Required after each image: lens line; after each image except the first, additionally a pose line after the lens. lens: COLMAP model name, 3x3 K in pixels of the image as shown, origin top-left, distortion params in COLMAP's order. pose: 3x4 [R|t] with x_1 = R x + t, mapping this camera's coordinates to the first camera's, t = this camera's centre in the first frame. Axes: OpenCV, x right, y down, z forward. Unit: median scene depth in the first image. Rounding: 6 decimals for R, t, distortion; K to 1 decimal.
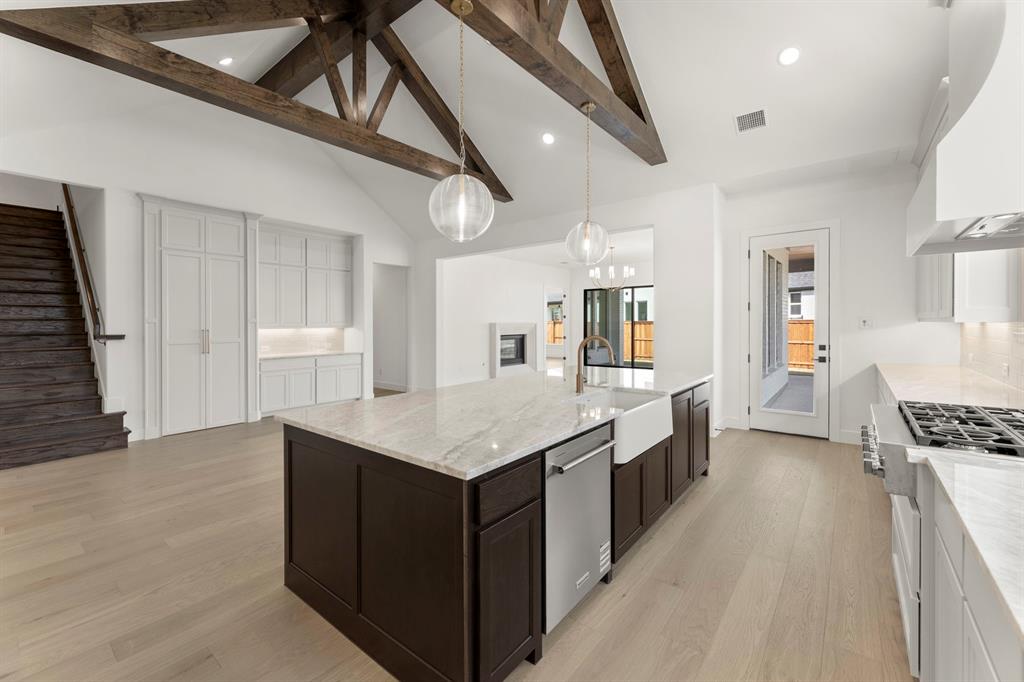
lens RADIAL K [[417.5, 0, 528.0], [0, 417.5, 323.0], [0, 0, 1]] dist [0.020276, 0.000029]
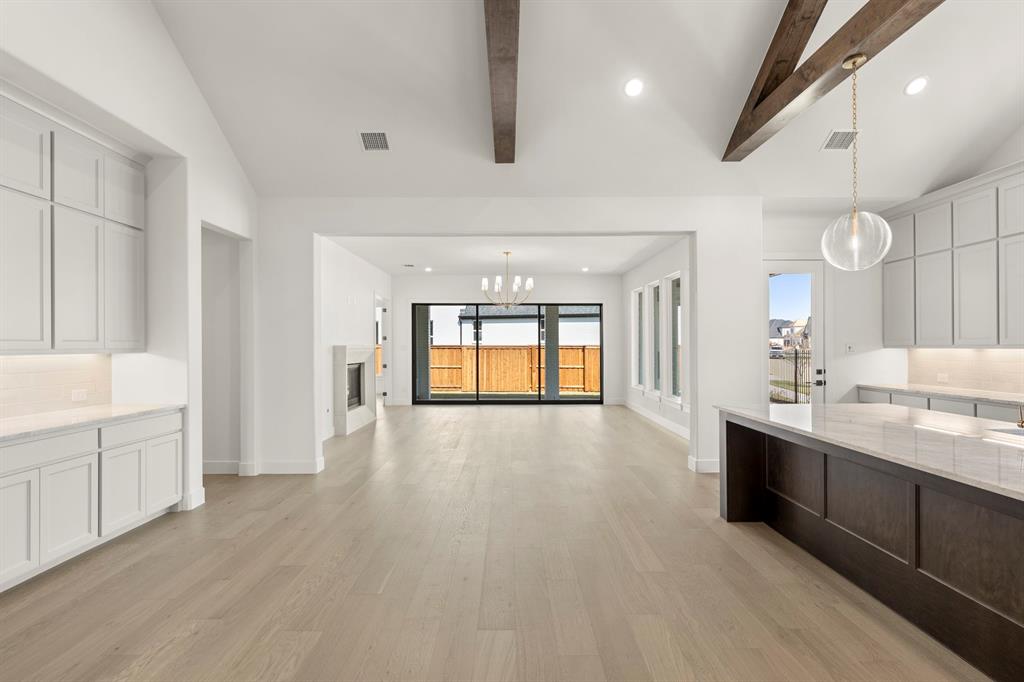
lens RADIAL K [[468.6, 0, 511.9], [0, 468.6, 351.1], [0, 0, 1]] dist [0.000478, -0.000124]
pose [[0.792862, 0.002157, 0.609398, -0.415629], [-0.006883, 0.999962, 0.005415, 0.003138], [-0.609363, -0.008488, 0.792846, 0.345826]]
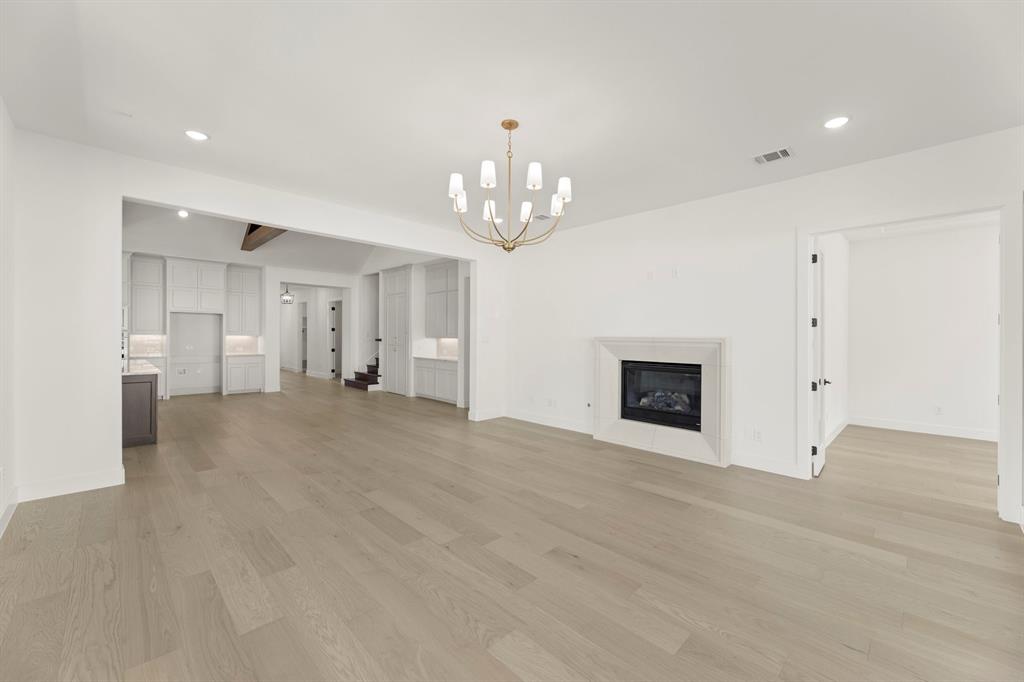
lens RADIAL K [[418.1, 0, 526.8], [0, 418.1, 343.6], [0, 0, 1]] dist [0.001449, 0.000090]
pose [[-0.127294, 0.025215, -0.991544, 0.657540], [-0.008511, 0.999612, 0.026513, -0.007149], [0.991828, 0.011814, -0.127031, 1.285963]]
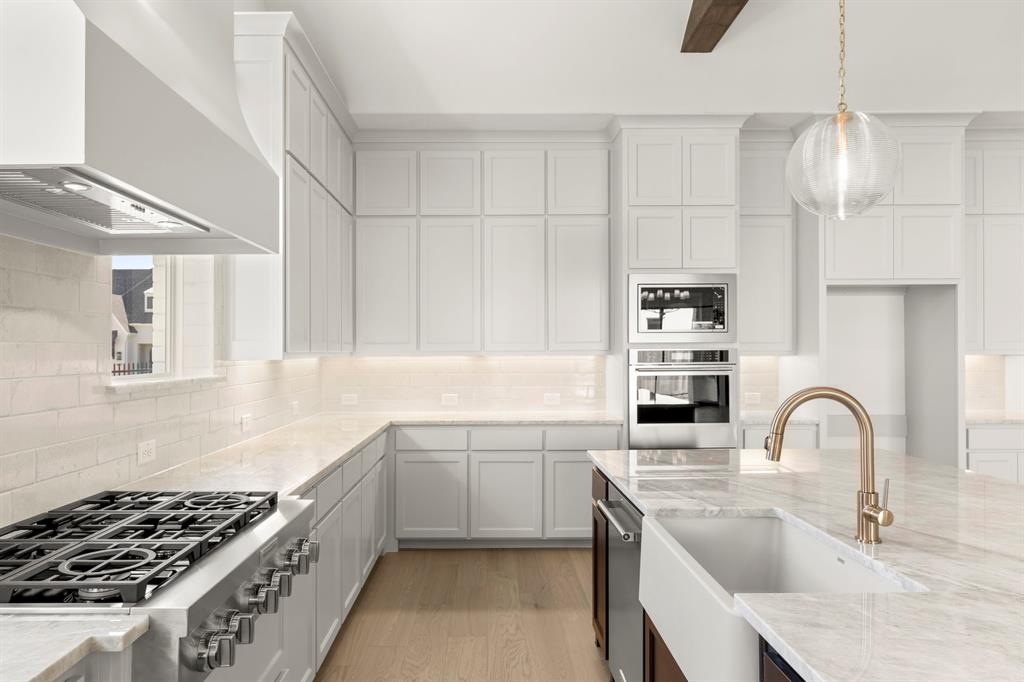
lens RADIAL K [[690.2, 0, 512.0], [0, 690.2, 341.0], [0, 0, 1]] dist [0.007410, 0.001660]
pose [[-0.788886, 0.004749, -0.614521, 0.260003], [0.011573, 0.999908, -0.007129, -0.003881], [0.614430, -0.012736, -0.788868, 0.498071]]
